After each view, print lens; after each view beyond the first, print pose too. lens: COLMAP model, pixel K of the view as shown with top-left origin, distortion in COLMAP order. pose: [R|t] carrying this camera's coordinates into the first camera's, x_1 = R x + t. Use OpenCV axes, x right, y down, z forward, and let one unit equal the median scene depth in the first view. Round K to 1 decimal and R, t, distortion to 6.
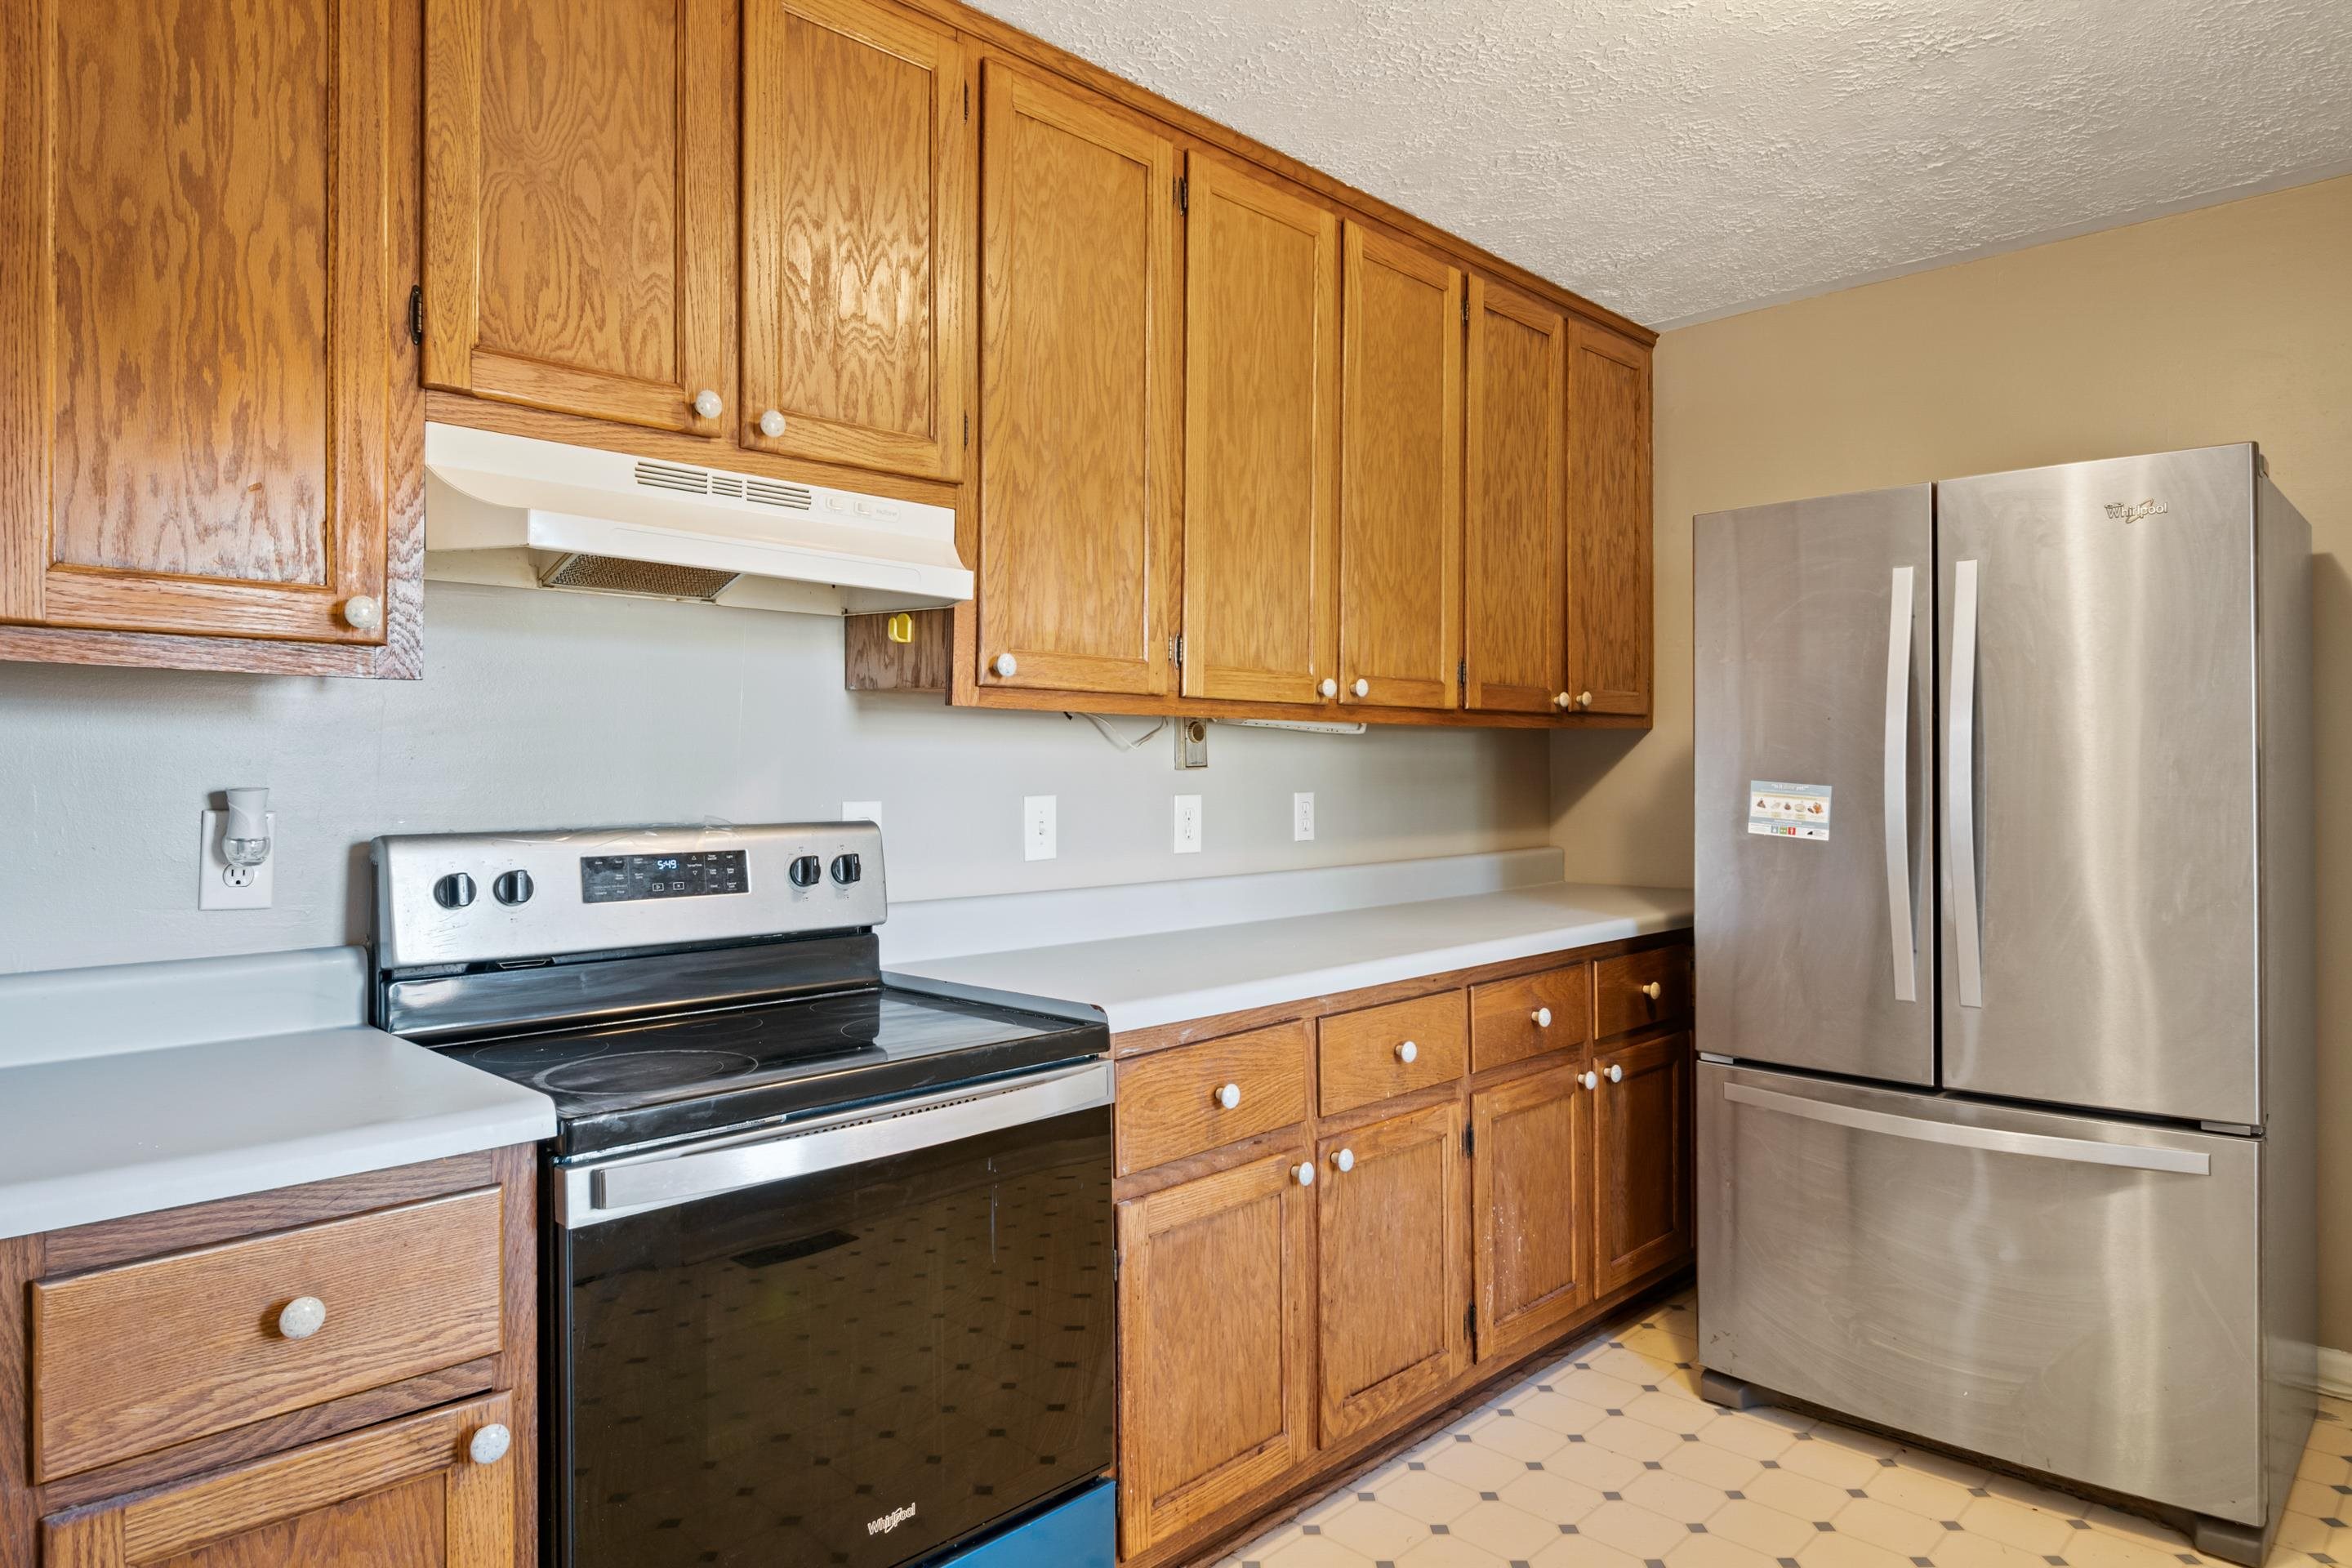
lens RADIAL K [[1441.2, 0, 1133.8], [0, 1441.2, 768.8], [0, 0, 1]] dist [0.011560, -0.005501]
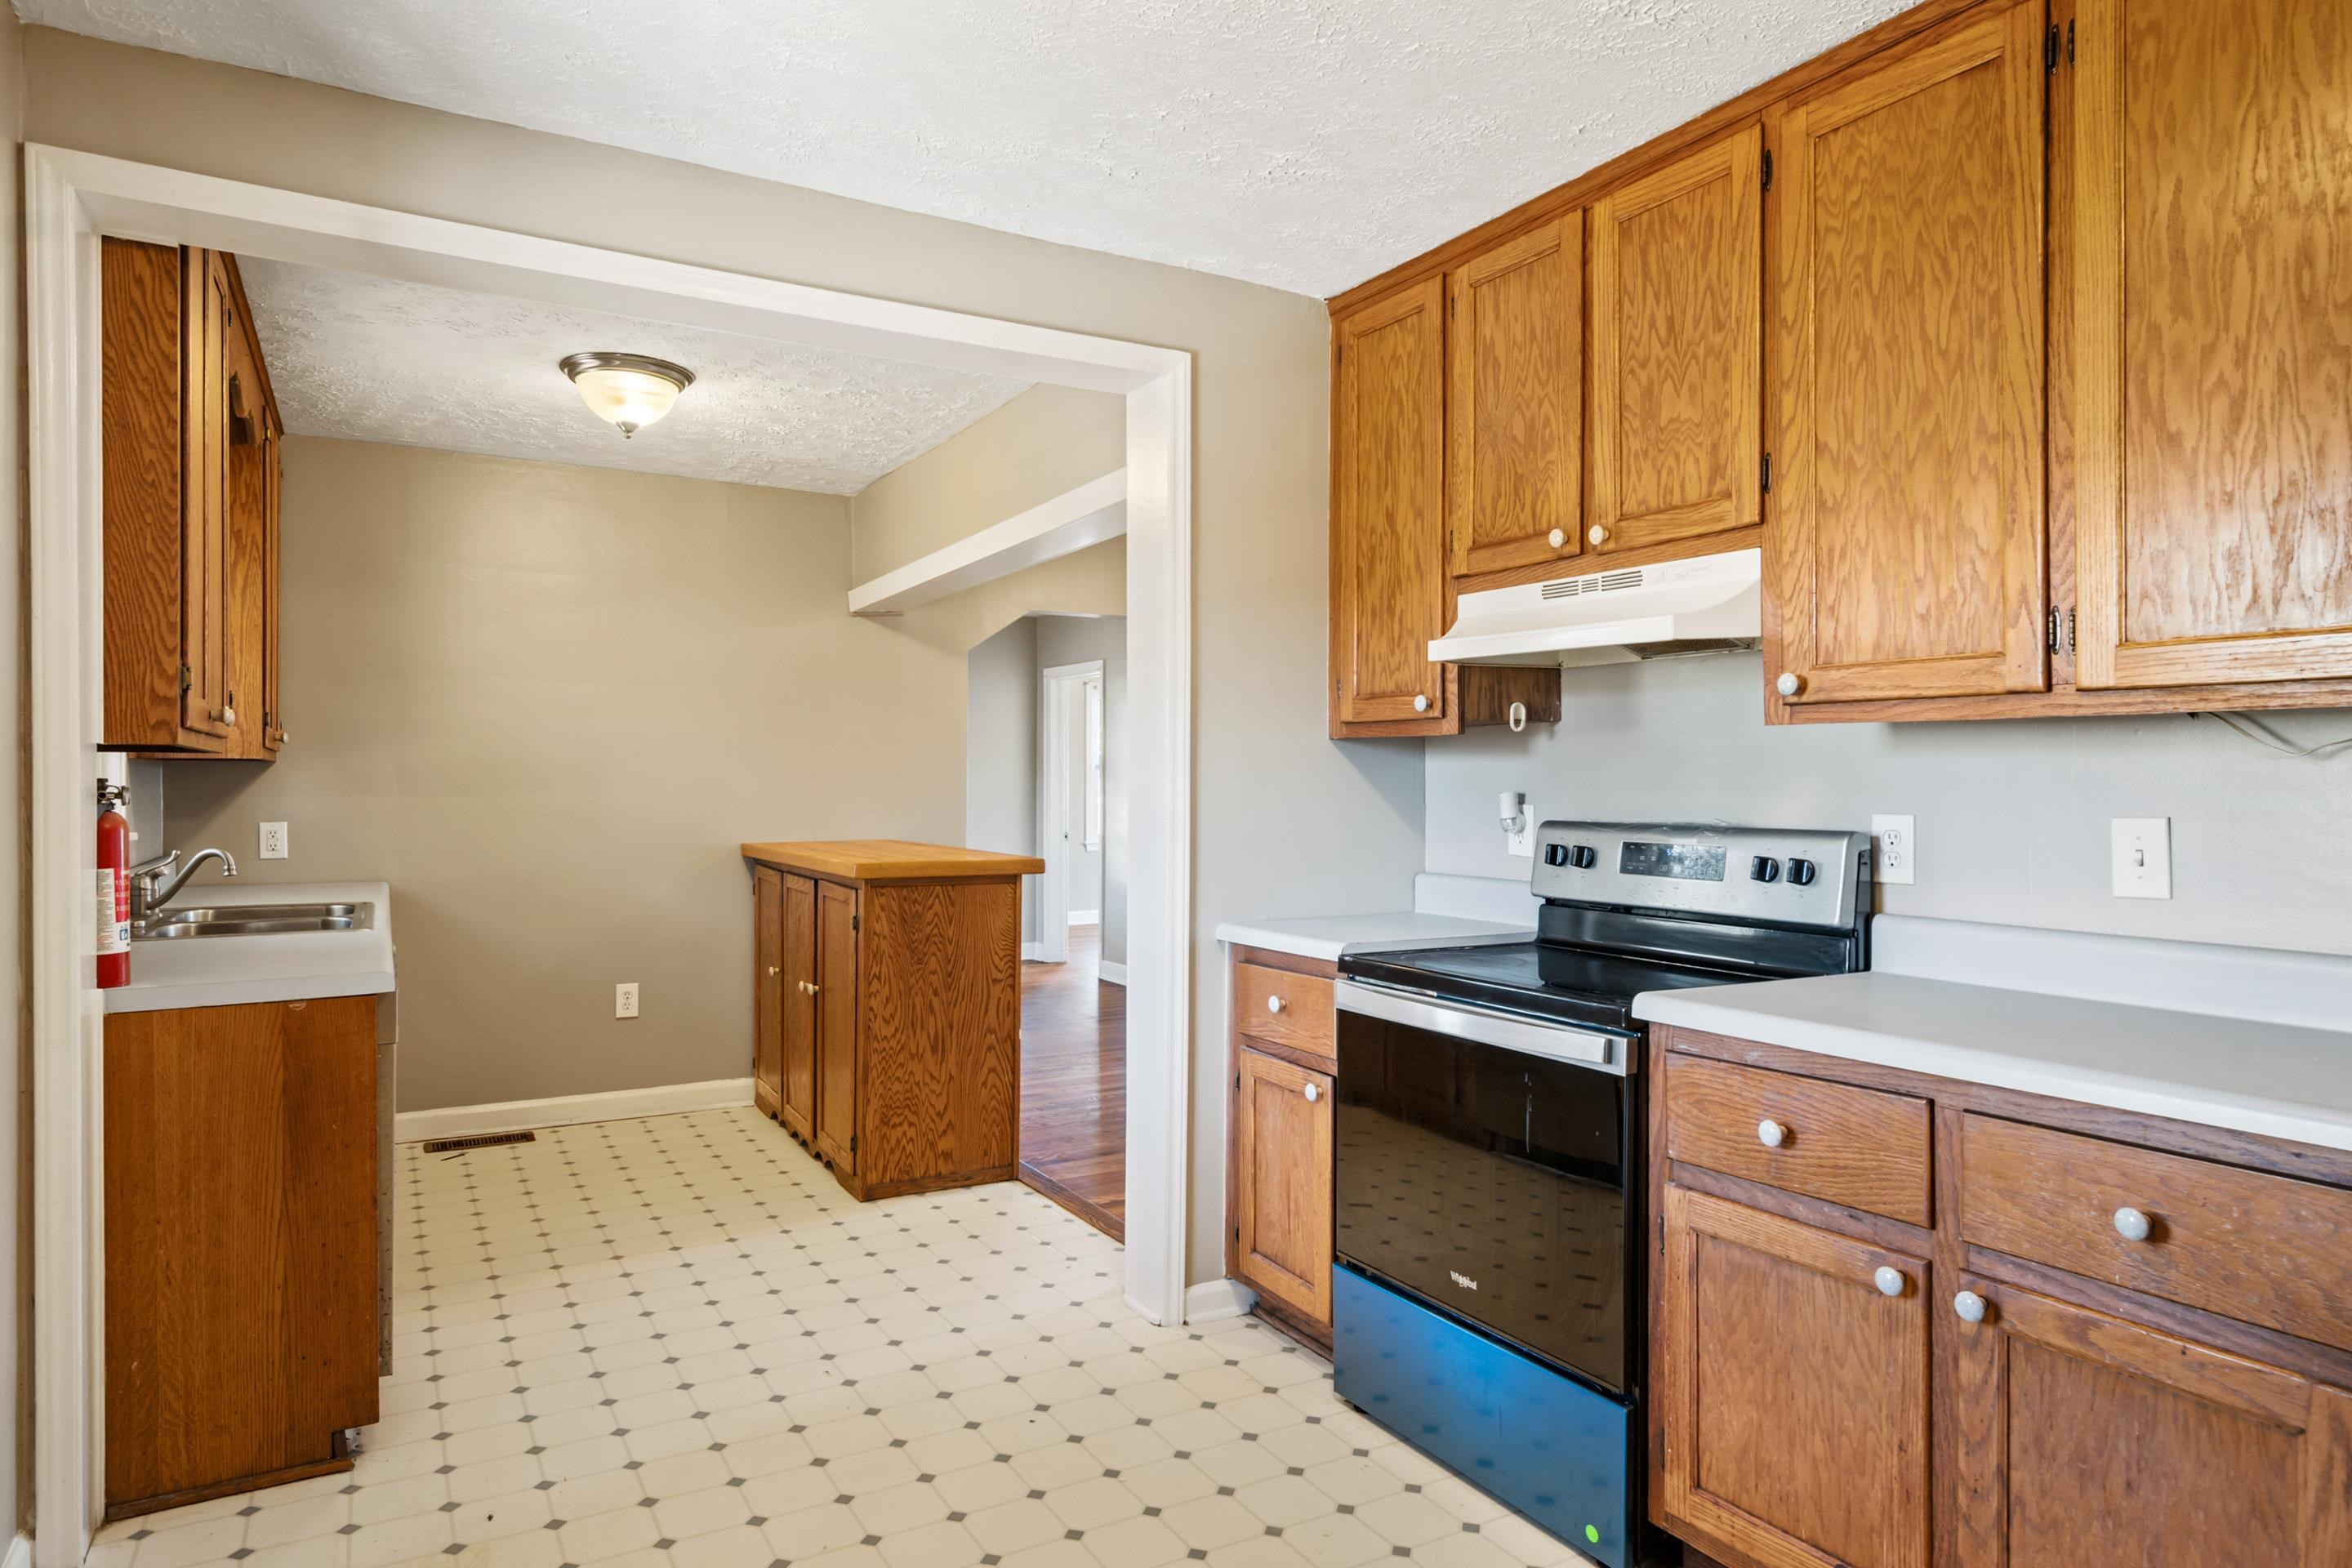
lens RADIAL K [[1441.2, 0, 1168.6], [0, 1441.2, 788.4], [0, 0, 1]] dist [0.011560, -0.005501]
pose [[-0.273934, 0.005768, -0.961731, 0.969364], [-0.001610, 0.999978, 0.006456, -0.002092], [0.961747, 0.003317, -0.273918, 0.794157]]
